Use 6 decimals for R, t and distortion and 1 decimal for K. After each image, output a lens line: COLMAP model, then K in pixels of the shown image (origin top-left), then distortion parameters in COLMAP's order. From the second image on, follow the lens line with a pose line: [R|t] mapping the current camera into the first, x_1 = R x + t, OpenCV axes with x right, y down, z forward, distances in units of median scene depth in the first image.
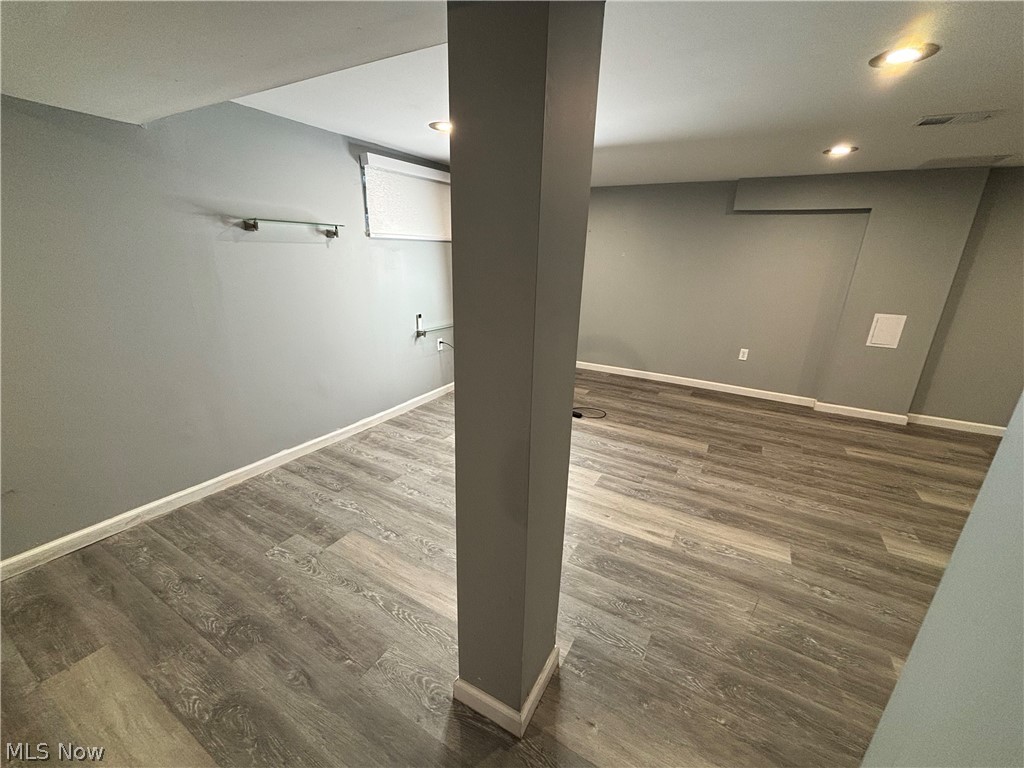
lens RADIAL K [[411.2, 0, 510.4], [0, 411.2, 384.3], [0, 0, 1]] dist [0.000455, -0.000709]
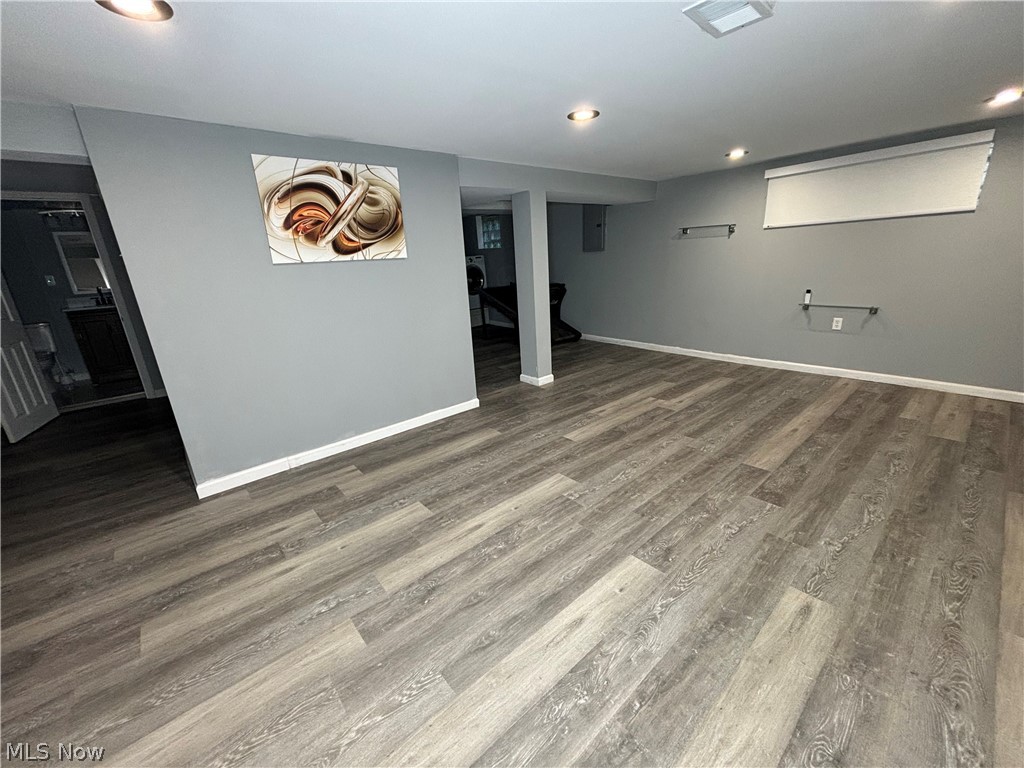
lens RADIAL K [[411.2, 0, 510.4], [0, 411.2, 384.3], [0, 0, 1]] dist [0.000455, -0.000709]
pose [[-0.331539, 0.268494, -0.904429, 1.479992], [-0.251721, 0.898723, 0.359074, -0.175392], [0.909241, 0.346711, -0.230376, 0.780377]]
